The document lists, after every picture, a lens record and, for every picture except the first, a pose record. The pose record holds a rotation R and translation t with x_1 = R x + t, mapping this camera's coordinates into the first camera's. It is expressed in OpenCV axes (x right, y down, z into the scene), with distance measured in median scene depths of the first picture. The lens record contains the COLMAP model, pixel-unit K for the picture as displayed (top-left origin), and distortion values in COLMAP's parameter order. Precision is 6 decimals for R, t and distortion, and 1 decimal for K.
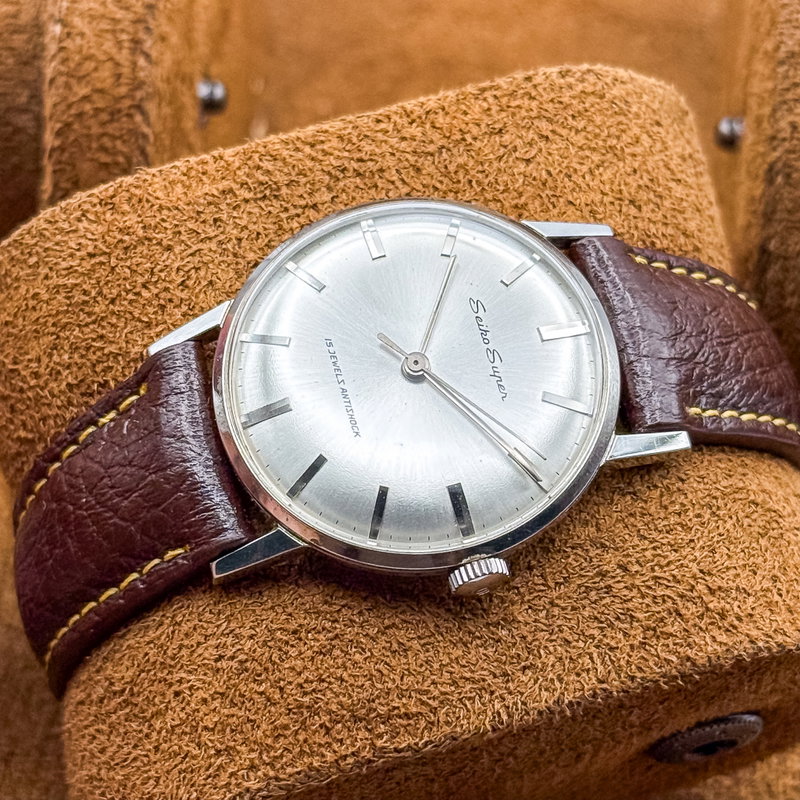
lens RADIAL K [[2558.1, 0, 398.6], [0, 2558.1, 431.3], [0, 0, 1]] dist [0.023894, 2.016132]
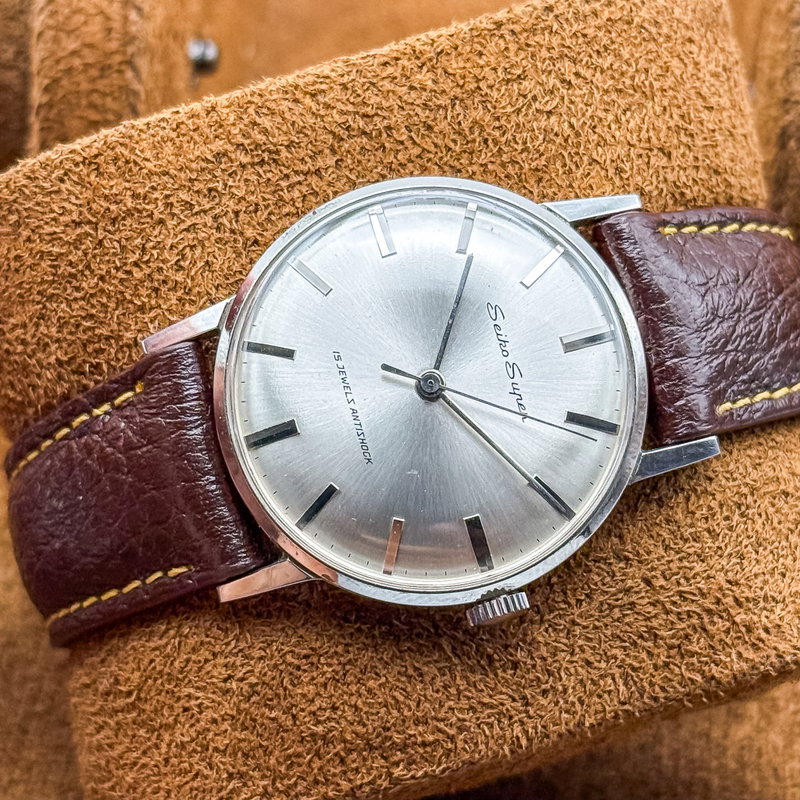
lens RADIAL K [[2558.1, 0, 398.6], [0, 2558.1, 431.3], [0, 0, 1]] dist [0.023894, 2.016132]
pose [[0.999916, -0.010073, 0.008177, -0.012638], [0.007484, 0.962635, 0.270698, -0.259427], [-0.010598, -0.270614, 0.962630, 0.092416]]
